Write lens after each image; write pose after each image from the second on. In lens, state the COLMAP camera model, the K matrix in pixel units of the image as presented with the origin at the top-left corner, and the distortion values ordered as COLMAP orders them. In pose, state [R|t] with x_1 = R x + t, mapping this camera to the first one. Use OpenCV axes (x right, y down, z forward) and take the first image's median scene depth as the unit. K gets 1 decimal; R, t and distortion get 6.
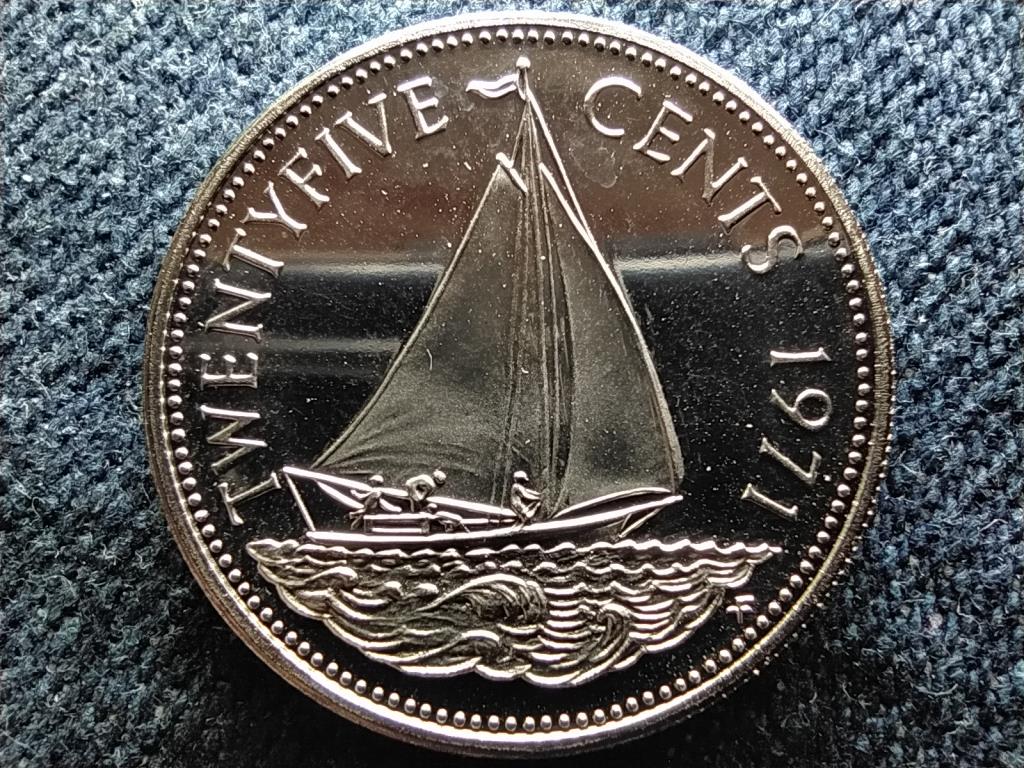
lens RADIAL K [[711.4, 0, 511.4], [0, 711.4, 379.4], [0, 0, 1]] dist [0.029298, -0.045589]
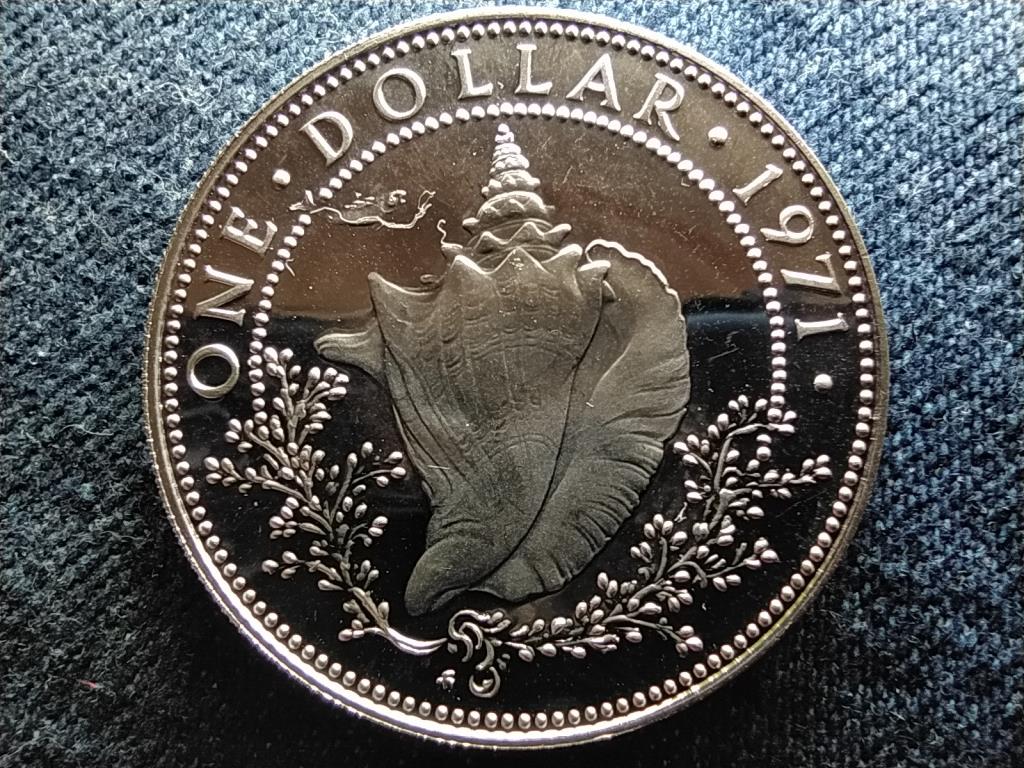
lens RADIAL K [[622.1, 0, 512.0], [0, 622.1, 384.0], [0, 0, 1]] dist [0.023938, -0.029544]
pose [[0.995528, 0.094453, 0.001832, 0.364039], [-0.094457, 0.995527, 0.001790, -0.305928], [-0.001655, -0.001955, 0.999997, -0.224331]]
